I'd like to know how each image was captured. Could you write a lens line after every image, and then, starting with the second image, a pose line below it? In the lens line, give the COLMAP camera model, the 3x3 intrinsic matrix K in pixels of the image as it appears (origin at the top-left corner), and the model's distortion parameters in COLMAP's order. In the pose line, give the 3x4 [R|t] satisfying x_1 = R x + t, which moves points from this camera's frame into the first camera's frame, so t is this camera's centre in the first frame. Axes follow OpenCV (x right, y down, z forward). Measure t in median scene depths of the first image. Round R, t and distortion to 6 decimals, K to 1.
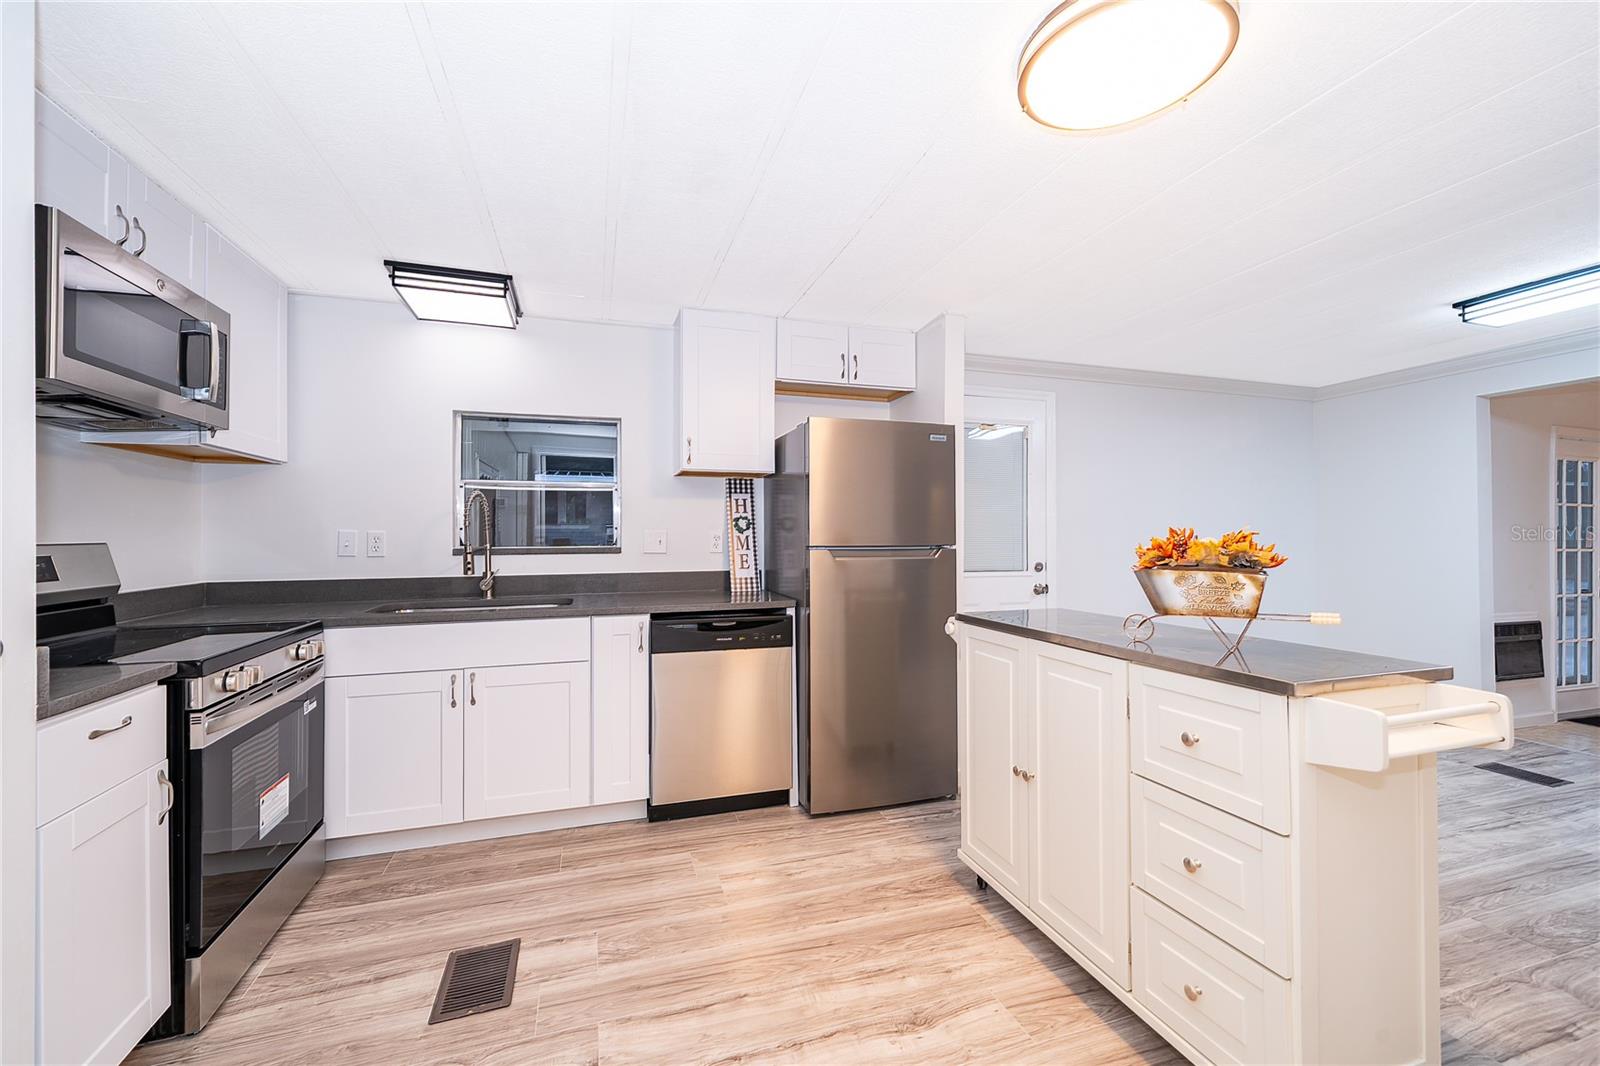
lens RADIAL K [[643.4, 0, 800.0], [0, 643.4, 533.0], [0, 0, 1]] dist [-0.001459, -0.000102]
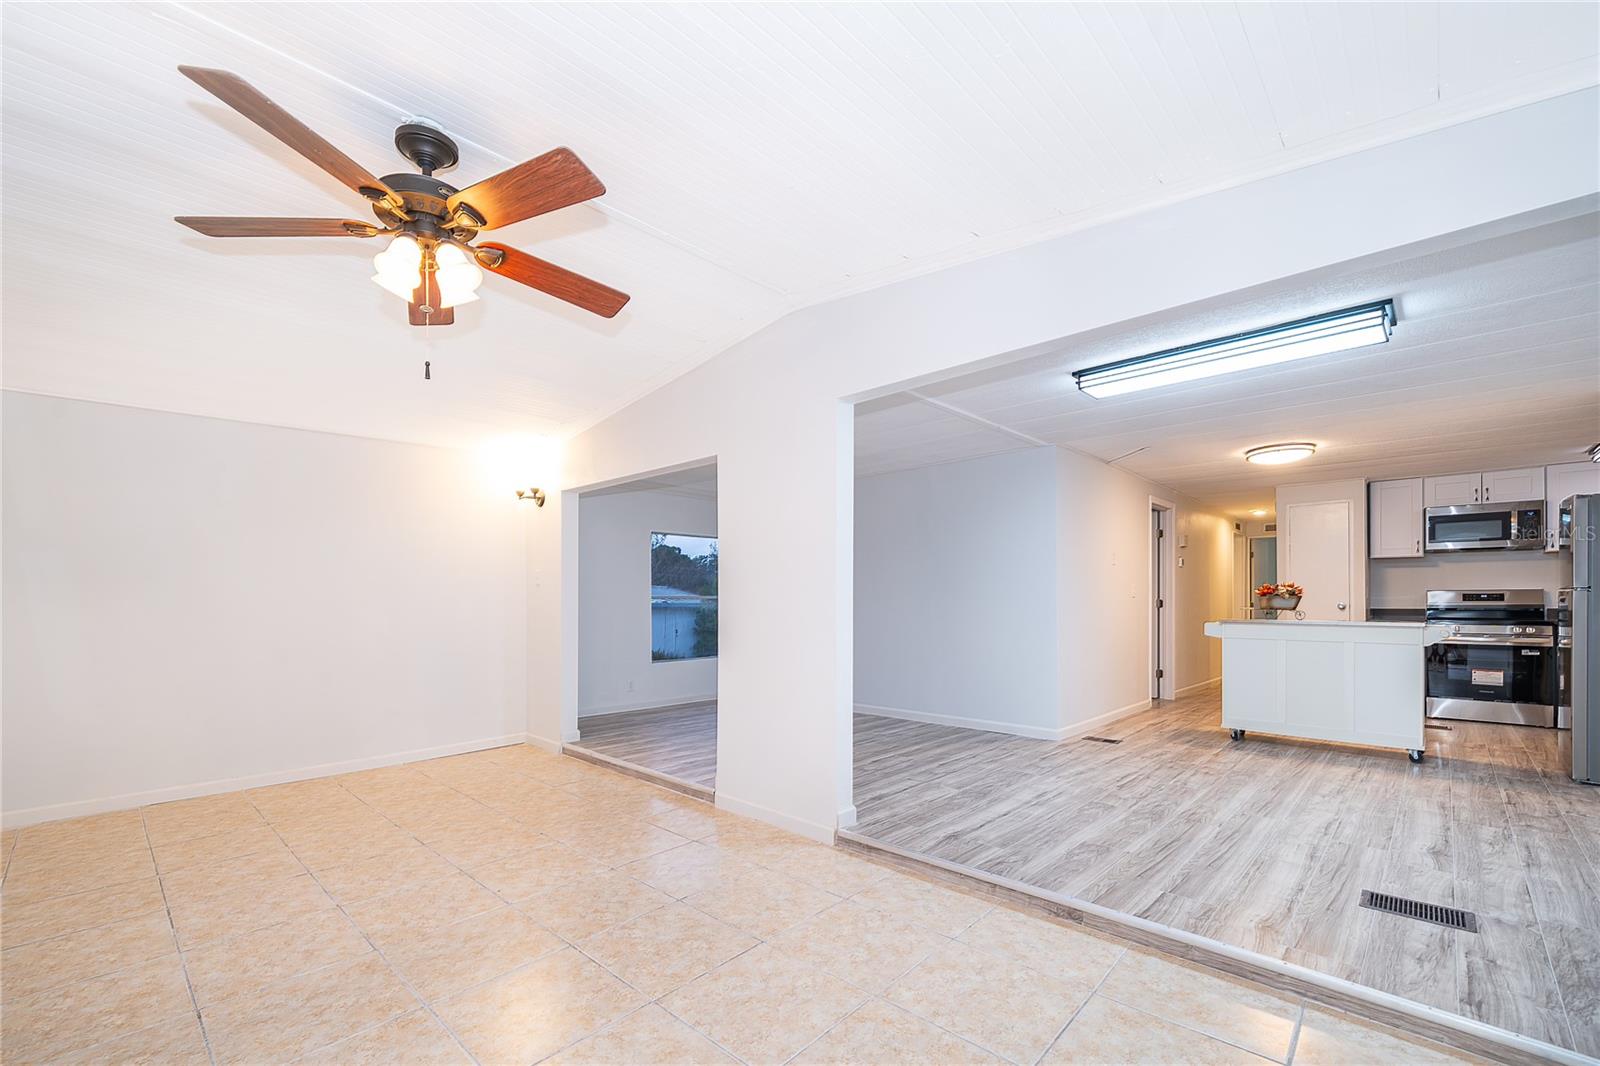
lens RADIAL K [[666.5, 0, 765.5], [0, 666.5, 604.1], [0, 0, 1]] dist [-0.000897, -0.000240]
pose [[-0.895155, 0.005015, -0.445726, 2.599691], [0.004885, 0.999987, 0.001441, 0.047717], [0.445728, -0.000887, -0.895168, 1.665030]]
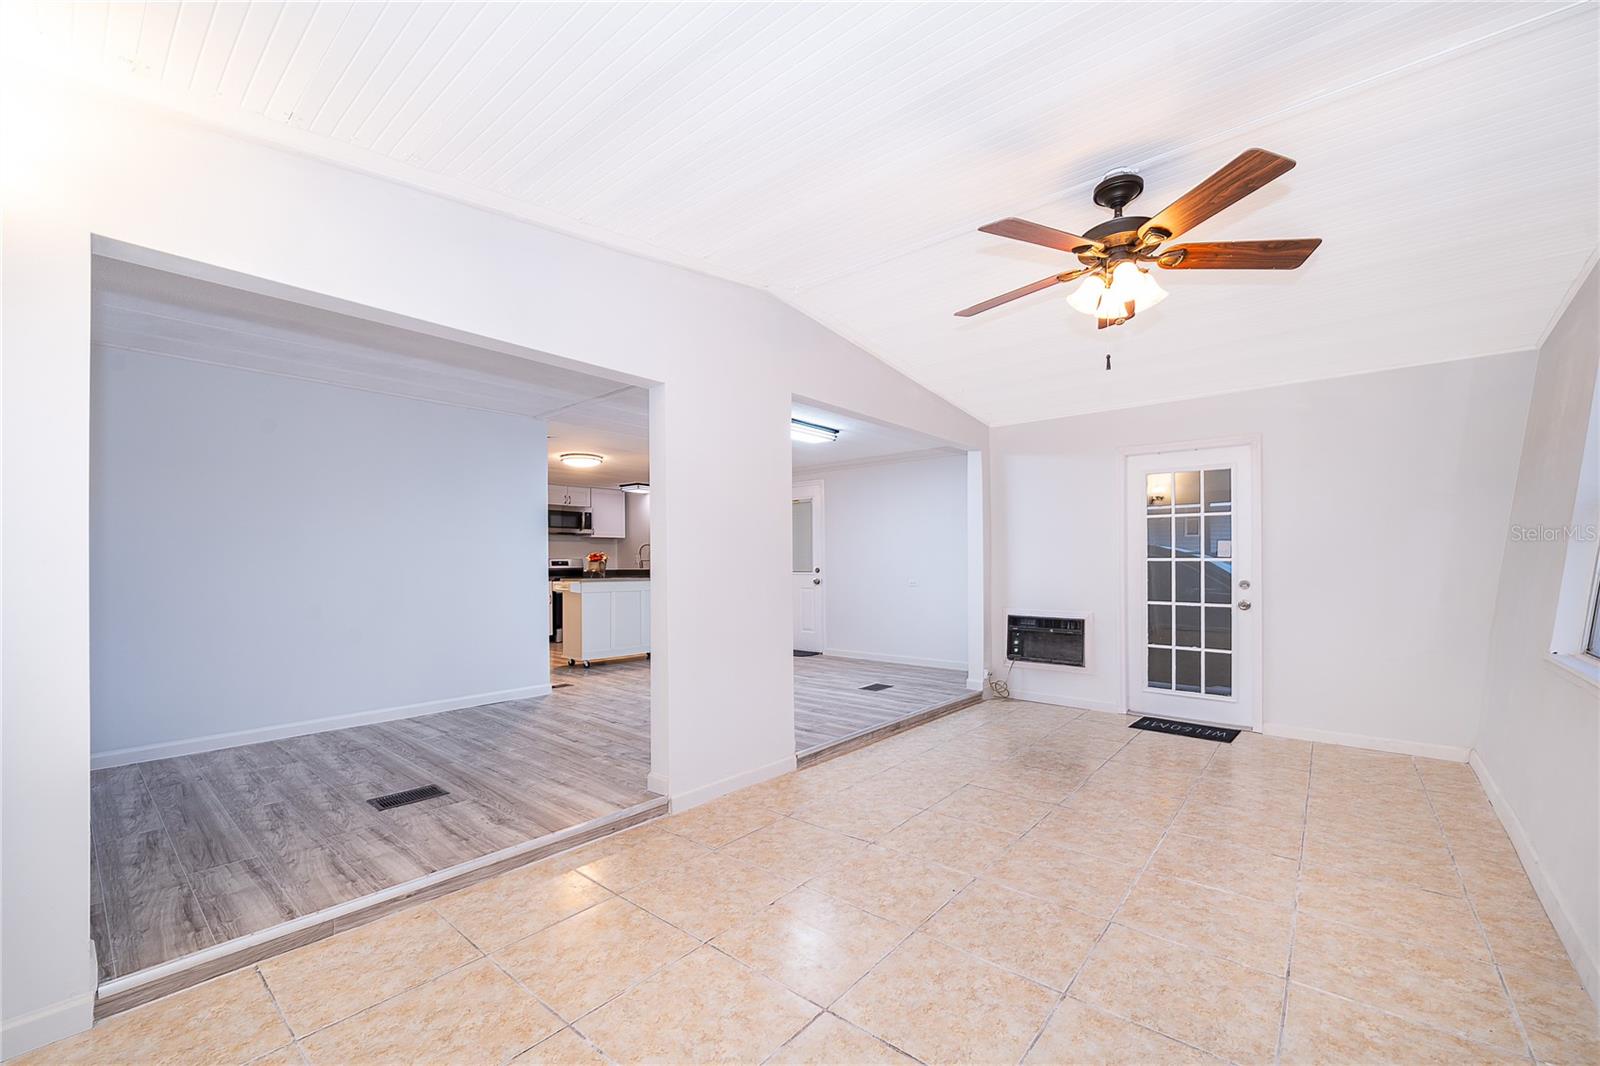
lens RADIAL K [[658.5, 0, 805.4], [0, 658.5, 561.7], [0, 0, 1]] dist [0.000739, 0.000122]
pose [[0.522041, -0.005636, -0.852902, 3.182392], [0.009047, 0.999958, -0.001070, 0.044796], [0.852872, -0.007158, 0.522071, -0.114952]]
